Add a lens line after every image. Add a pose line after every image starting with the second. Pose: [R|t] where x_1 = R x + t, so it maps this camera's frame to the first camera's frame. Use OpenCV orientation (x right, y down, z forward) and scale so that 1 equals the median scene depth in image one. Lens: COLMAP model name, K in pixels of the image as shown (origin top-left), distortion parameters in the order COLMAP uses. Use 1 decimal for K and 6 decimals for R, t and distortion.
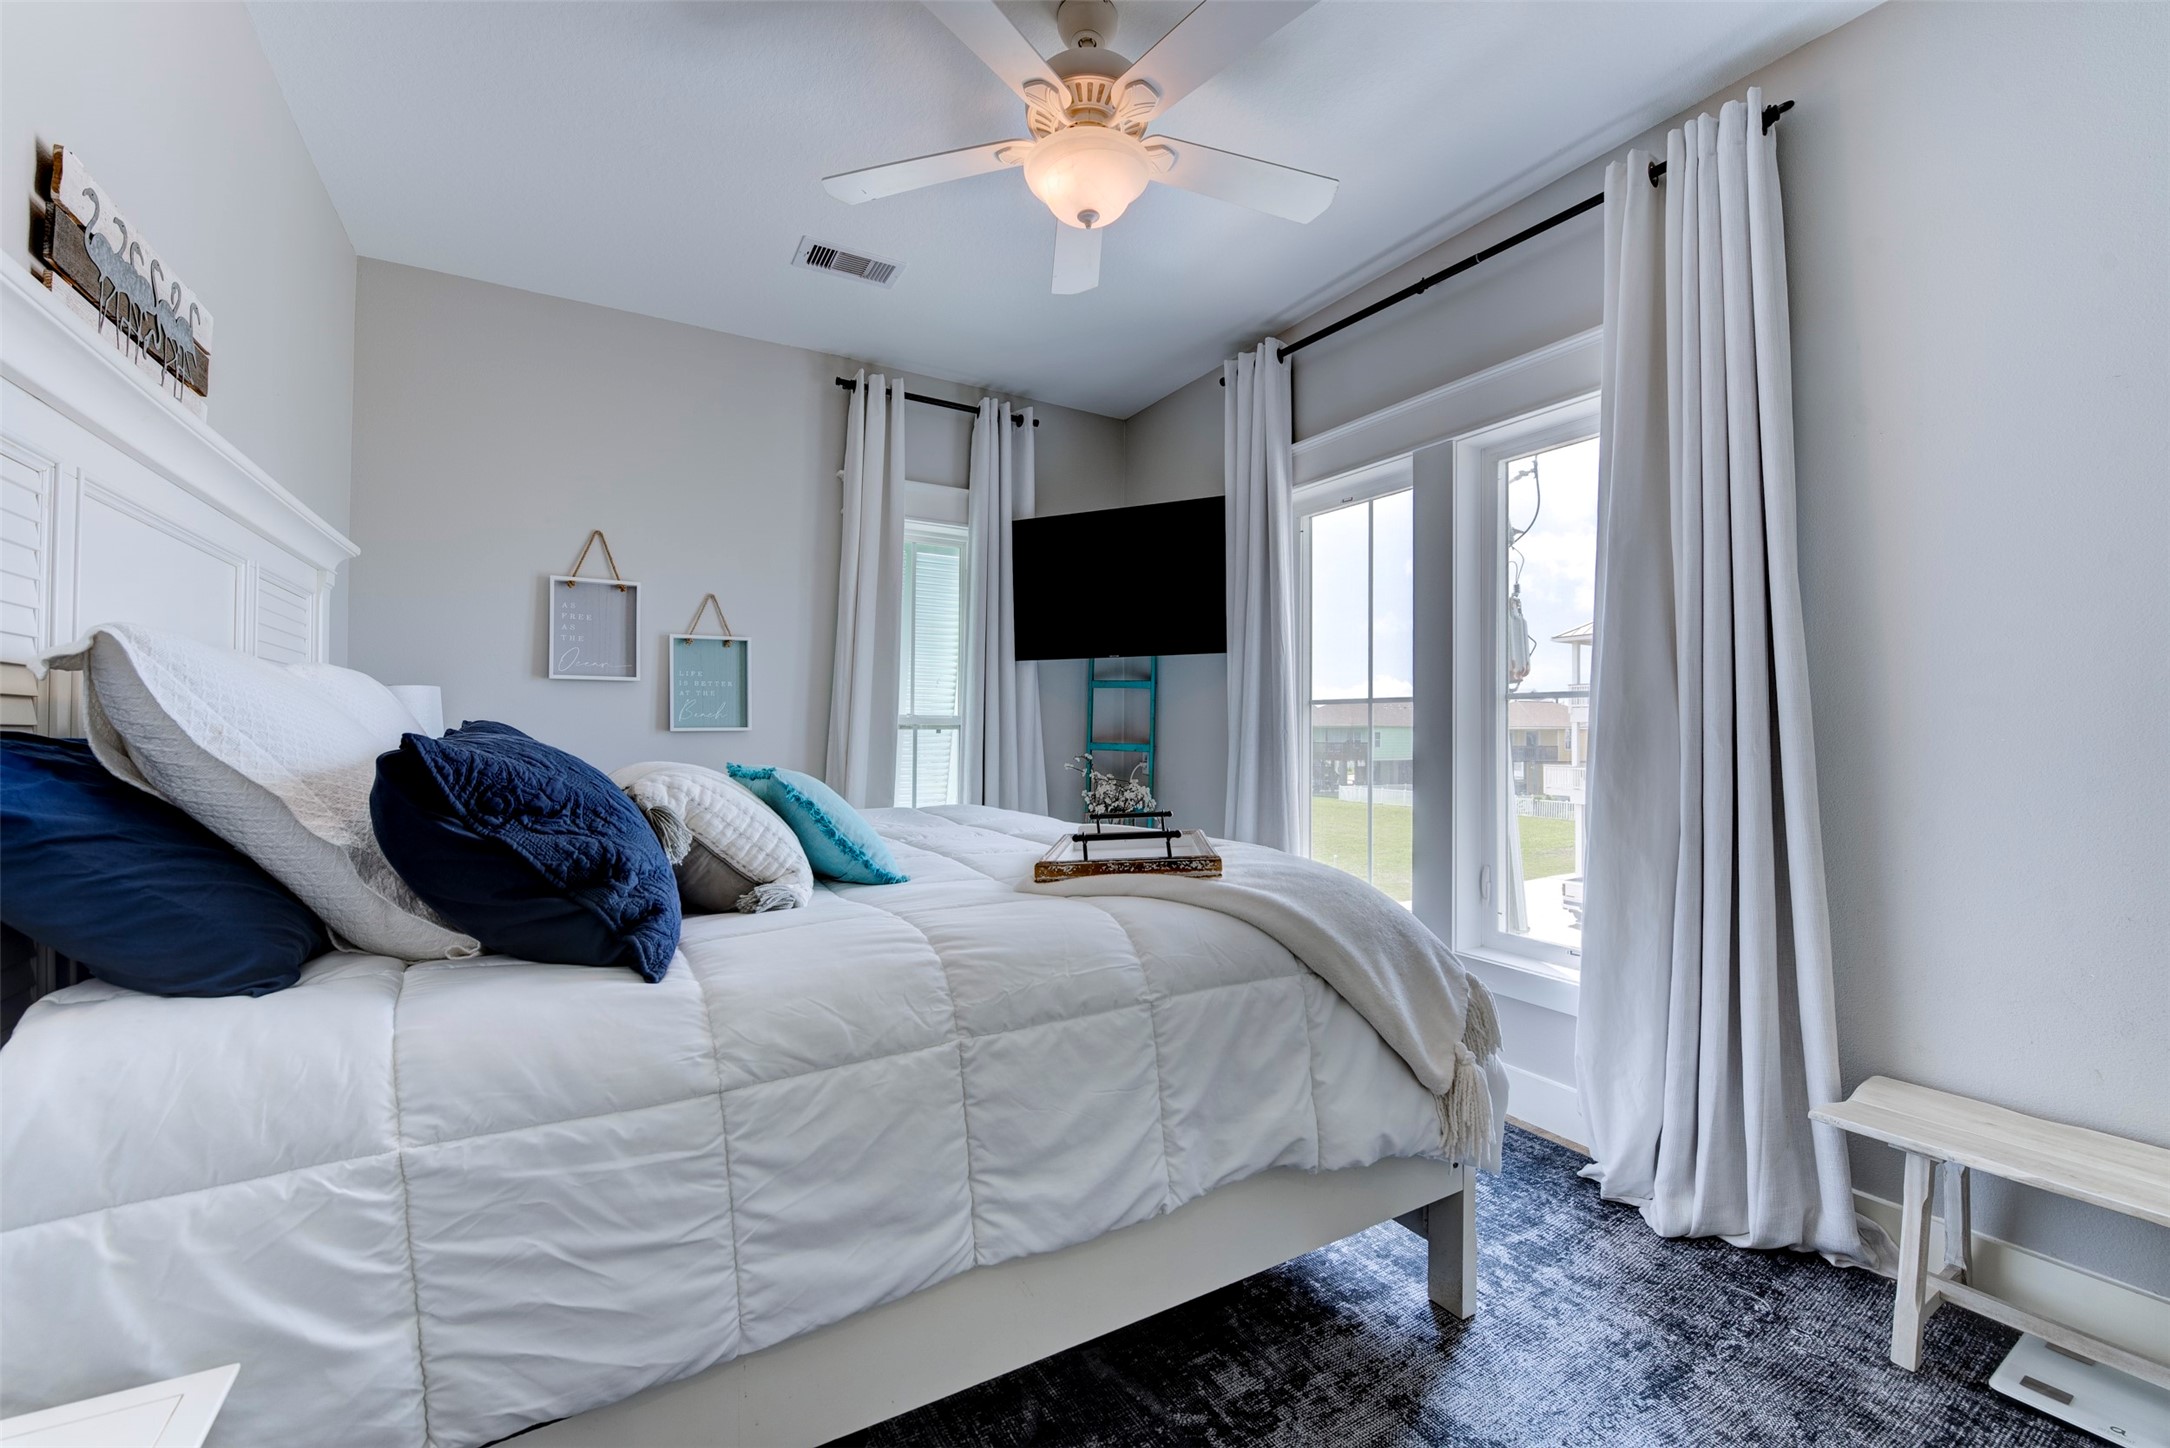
lens RADIAL K [[868.7, 0, 1079.8], [0, 868.7, 720.2], [0, 0, 1]] dist [-0.021113, -0.000510]
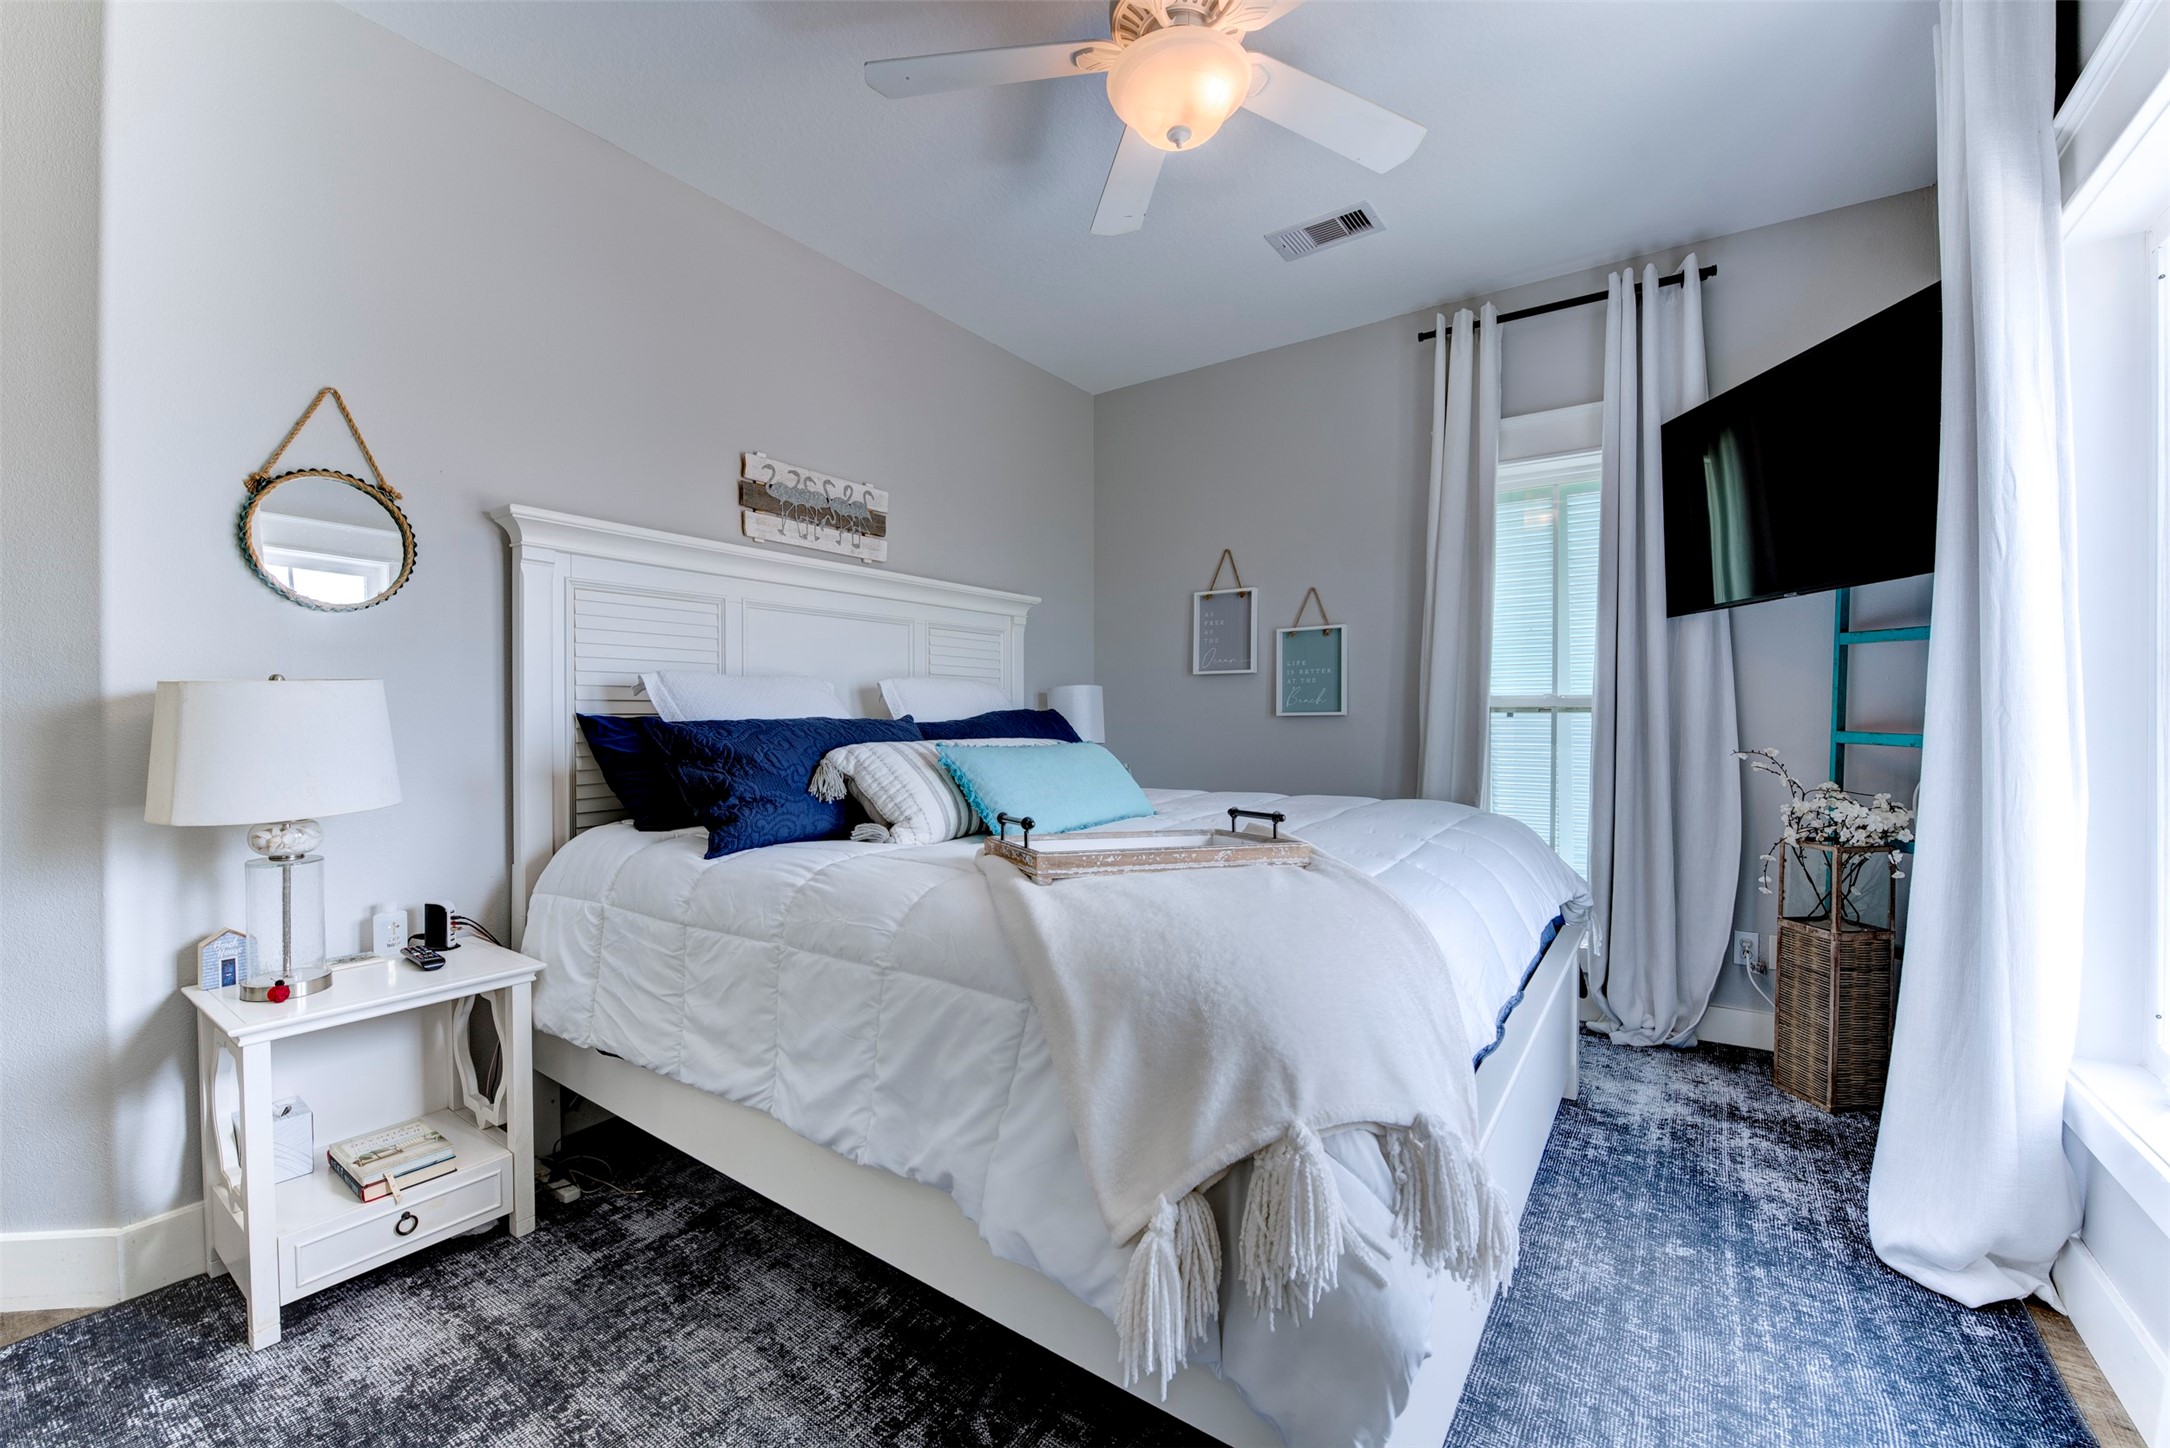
lens RADIAL K [[868.7, 0, 1081.1], [0, 868.7, 721.0], [0, 0, 1]] dist [-0.021113, -0.000510]
pose [[0.412114, 0.000172, -0.911132, 0.431623], [0.015239, 0.999859, 0.007082, 0.006866], [0.911005, -0.016803, 0.412053, 0.296155]]
